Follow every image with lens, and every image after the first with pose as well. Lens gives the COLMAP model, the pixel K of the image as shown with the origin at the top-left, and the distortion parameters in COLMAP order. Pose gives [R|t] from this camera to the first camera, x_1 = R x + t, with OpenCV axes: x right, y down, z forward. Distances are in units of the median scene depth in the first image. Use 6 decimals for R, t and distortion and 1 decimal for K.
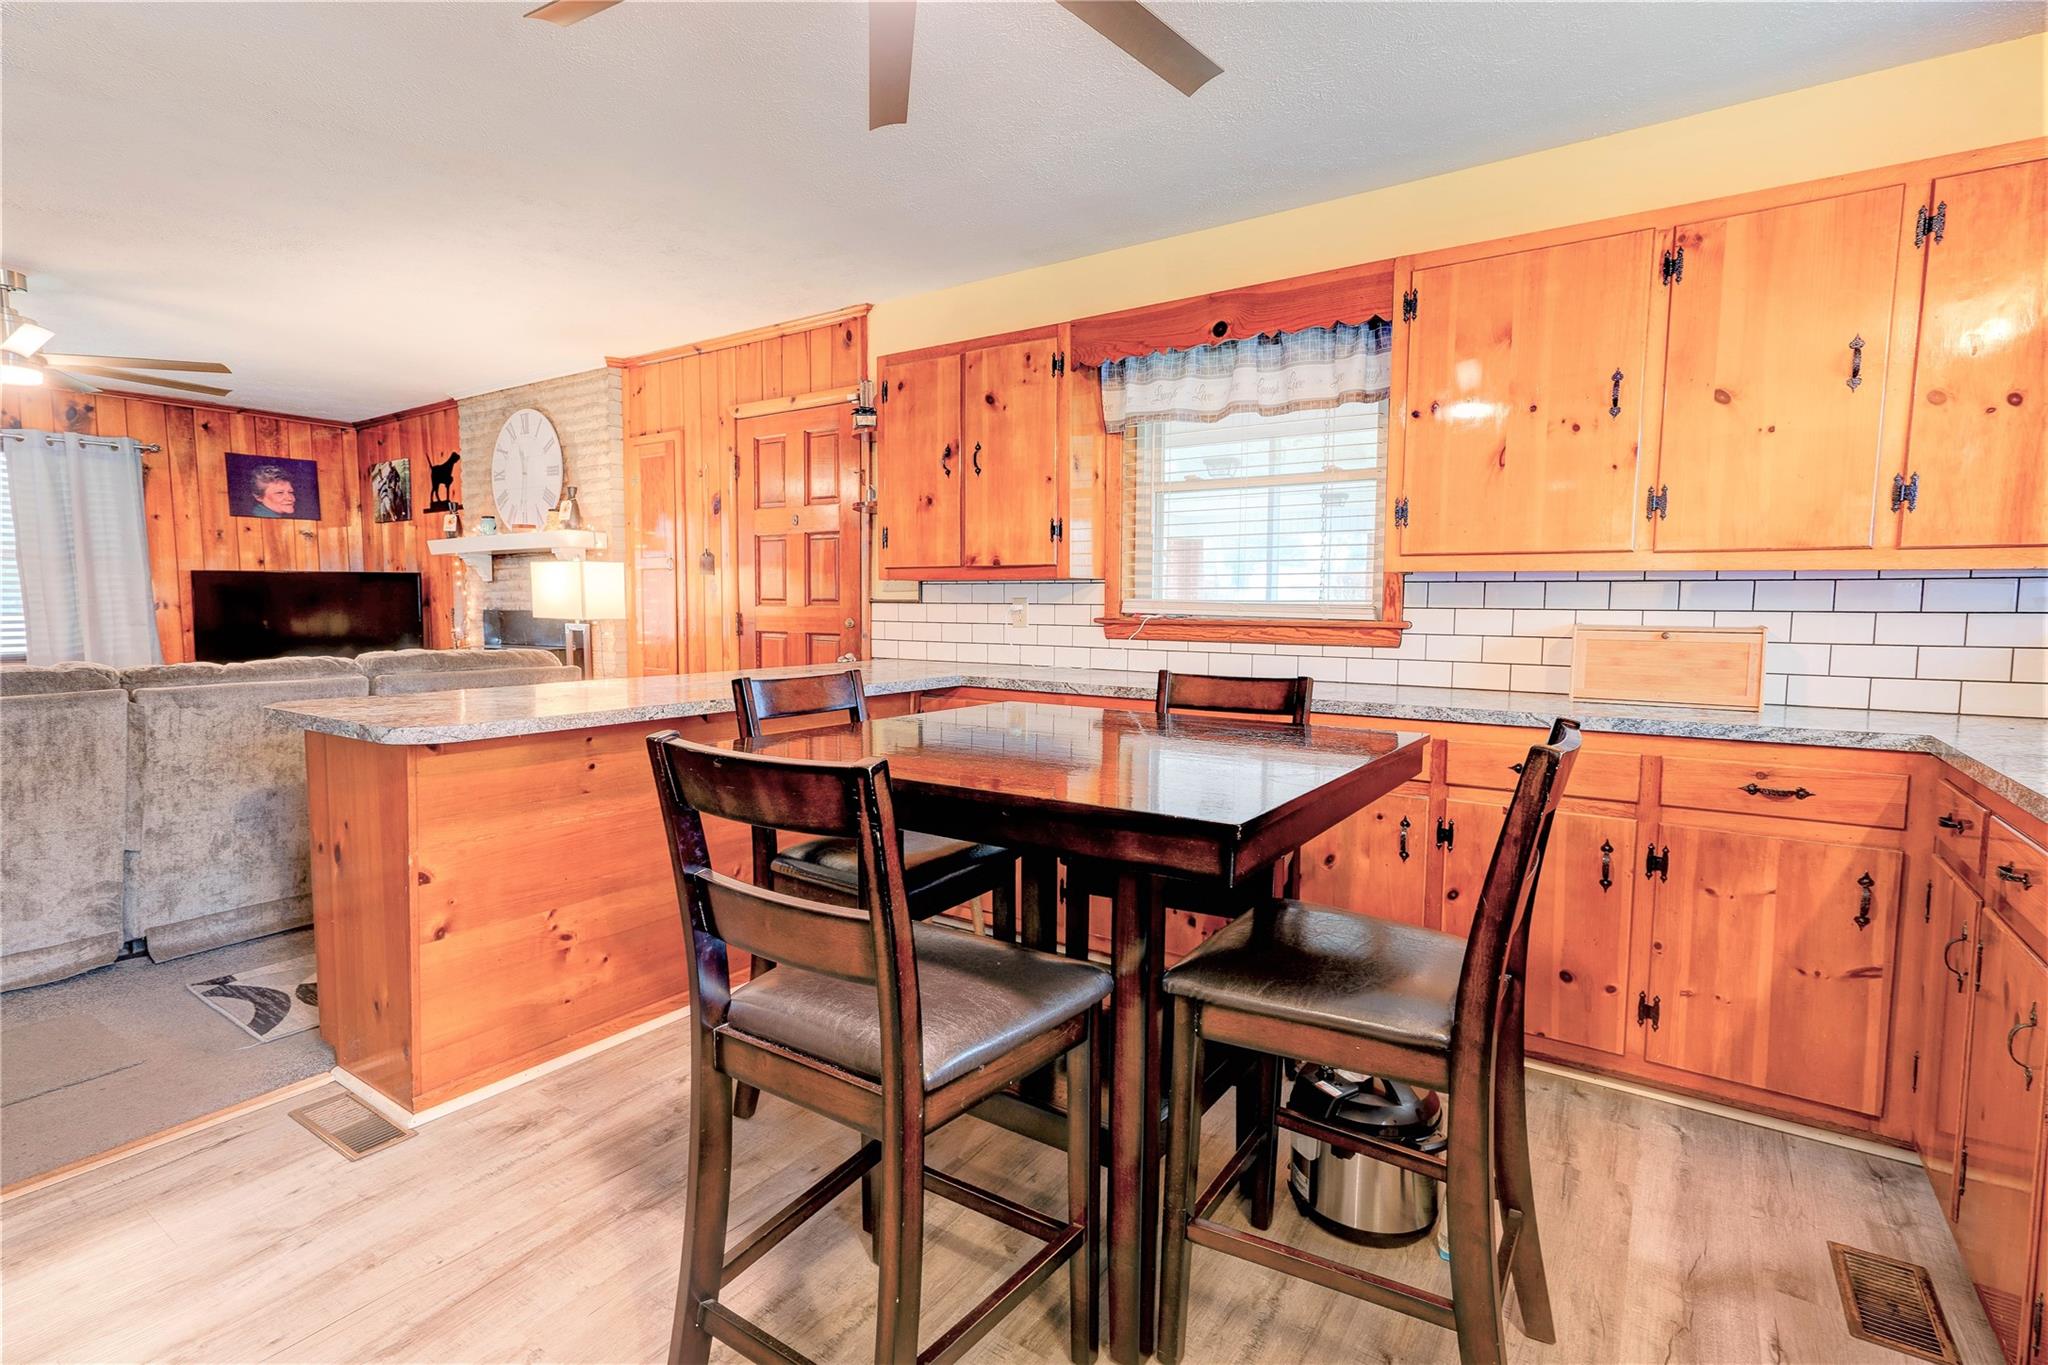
lens RADIAL K [[981.7, 0, 1021.2], [0, 981.7, 674.7], [0, 0, 1]] dist [0.000159, 0.011621]
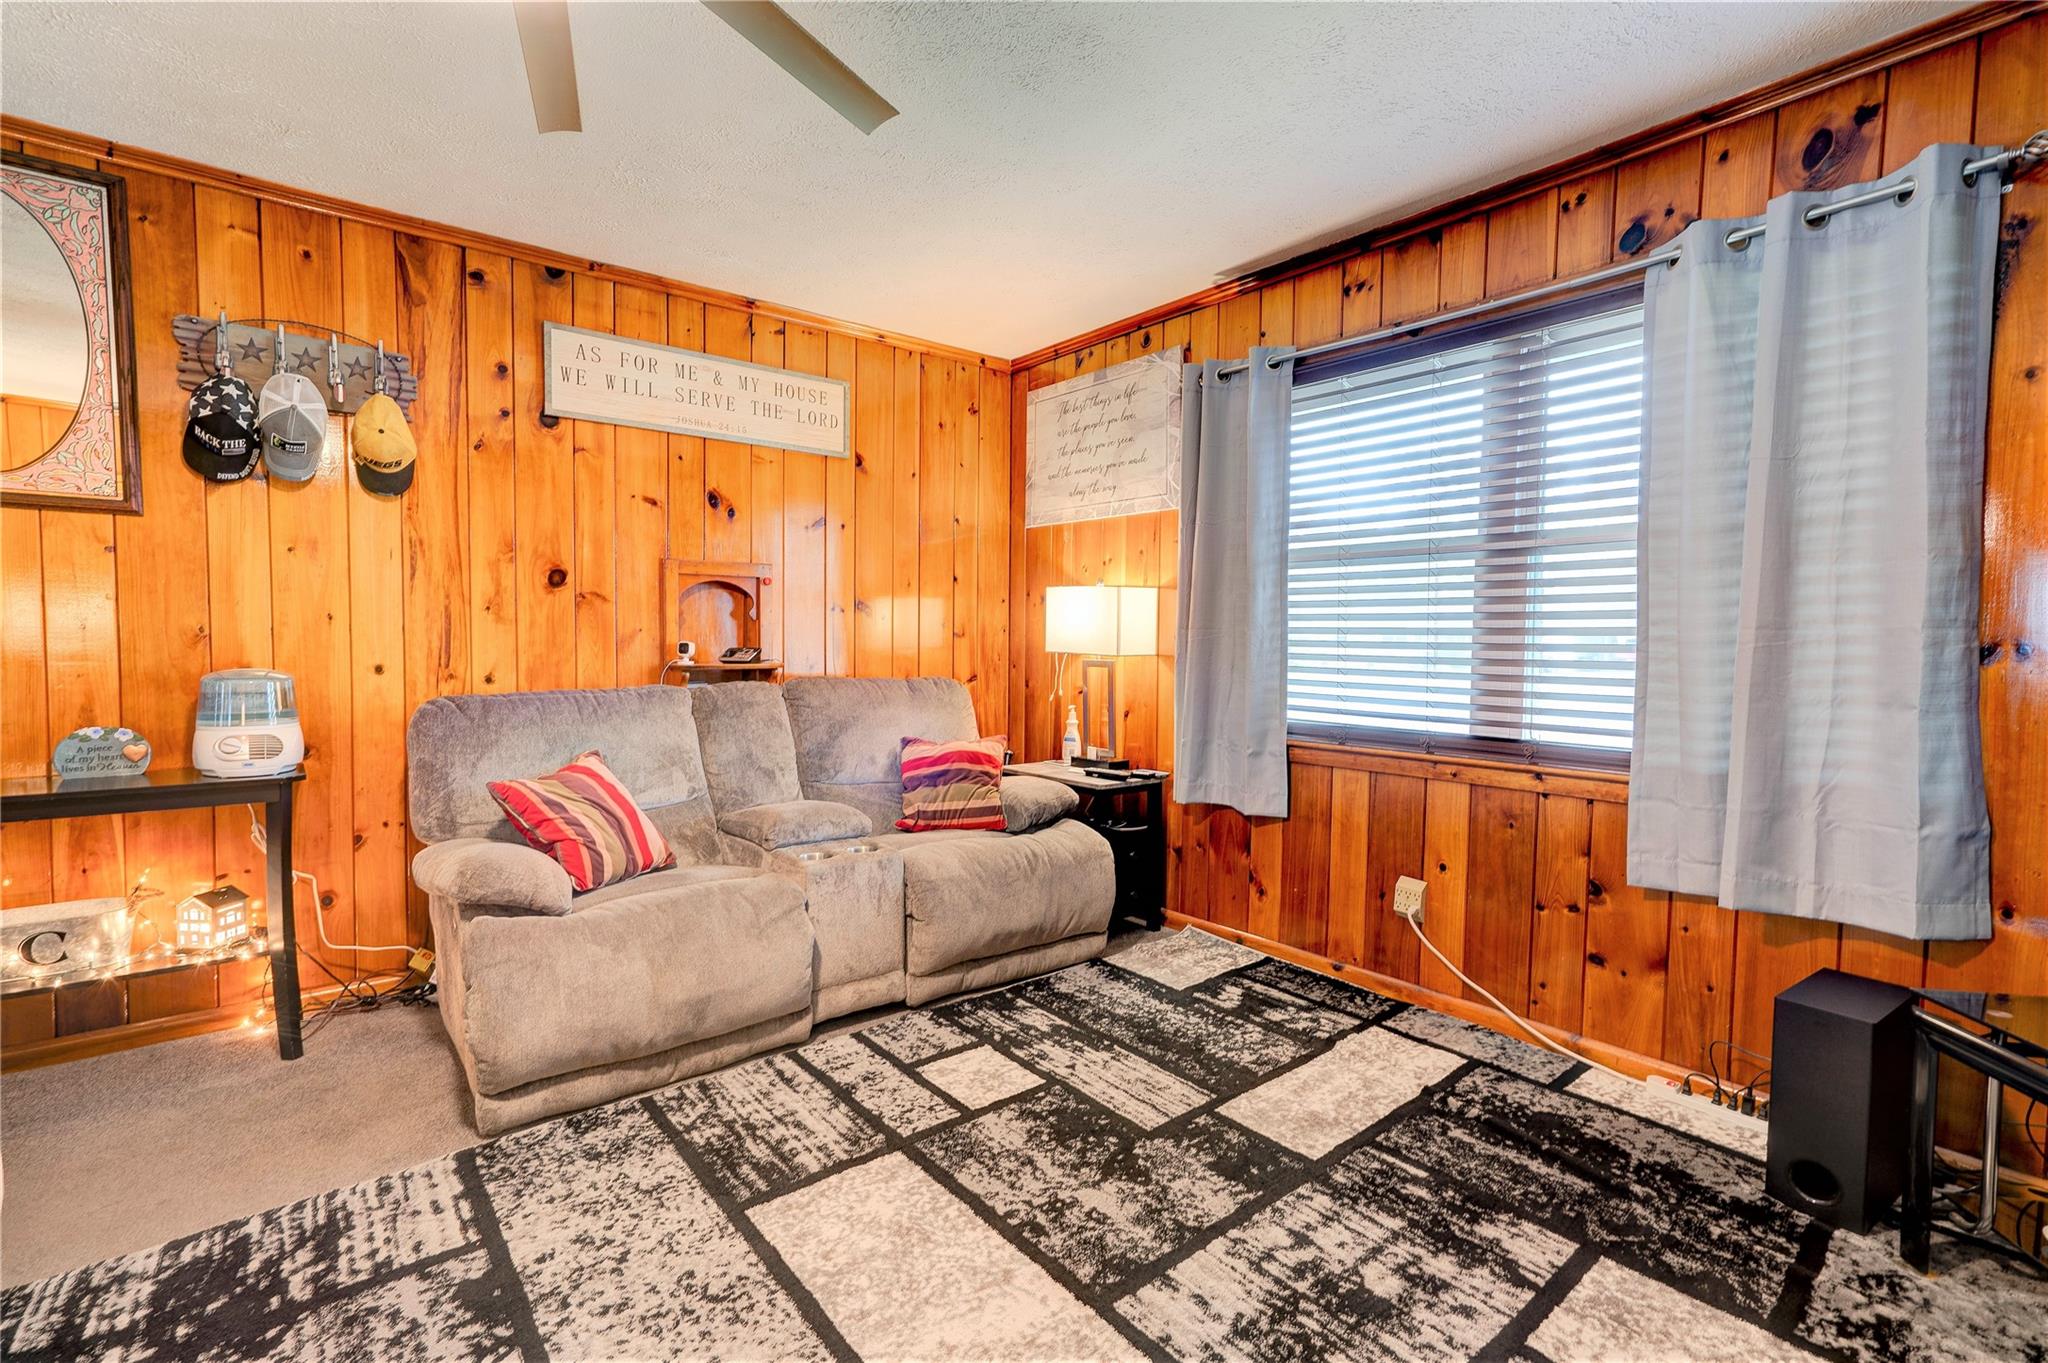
lens RADIAL K [[936.3, 0, 987.0], [0, 936.3, 676.4], [0, 0, 1]] dist [0.000954, 0.009637]
pose [[-0.314194, 0.039683, -0.948529, -0.460502], [-0.081307, 0.994330, 0.068532, -0.054627], [0.945871, 0.098655, -0.309186, 0.763772]]
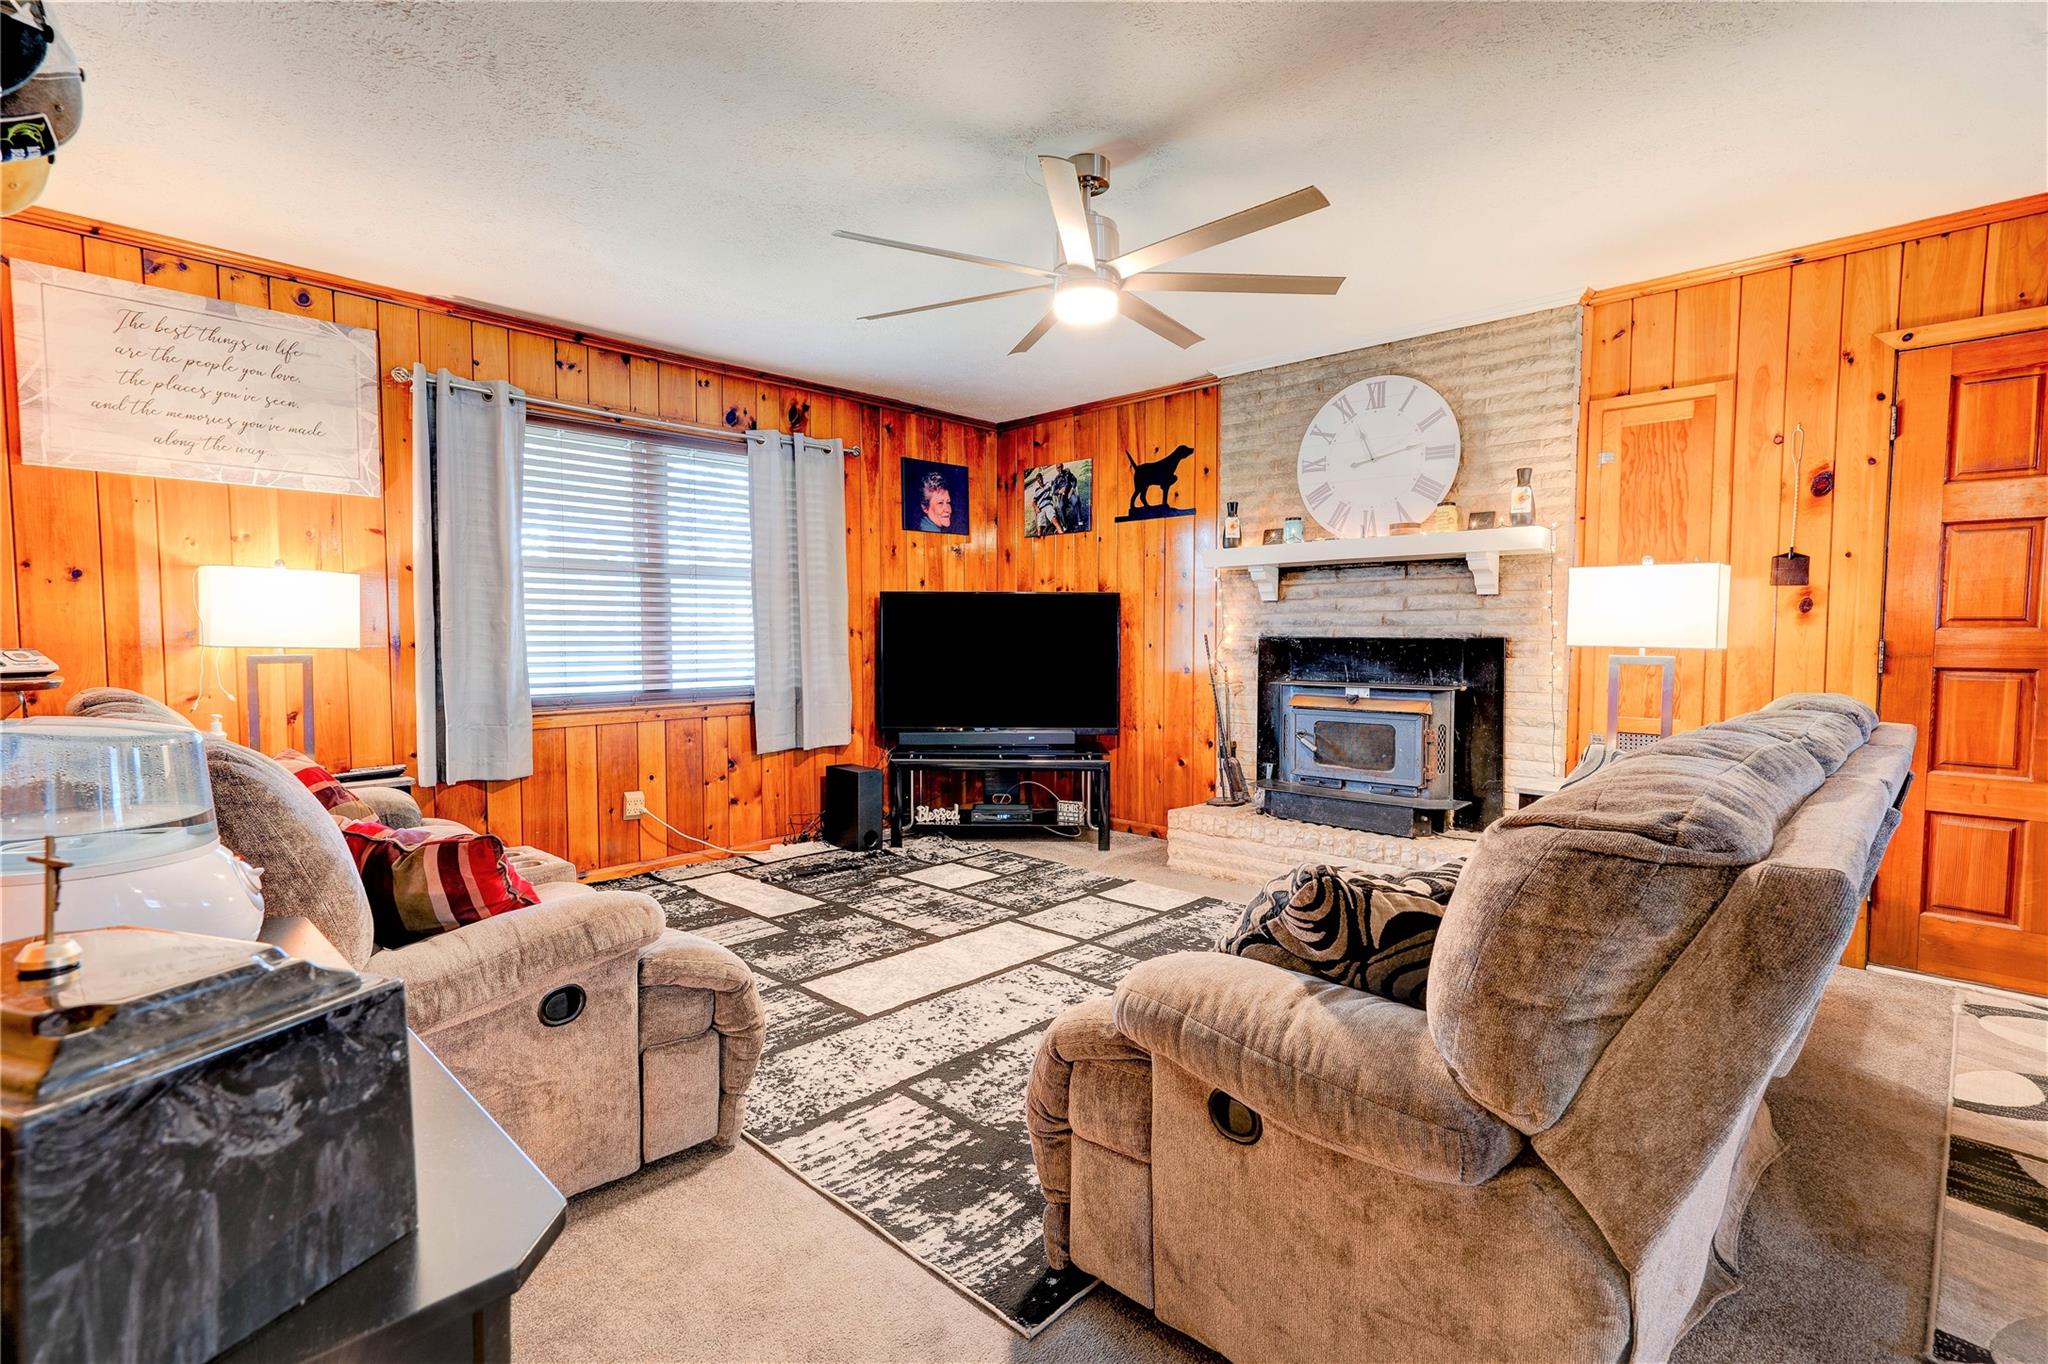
lens RADIAL K [[981.7, 0, 1021.2], [0, 981.7, 674.2], [0, 0, 1]] dist [0.000159, 0.011621]
pose [[0.985705, 0.007609, -0.168307, -0.562492], [-0.013677, 0.999296, -0.034921, -0.005461], [0.167923, 0.036724, 0.985116, 0.176019]]
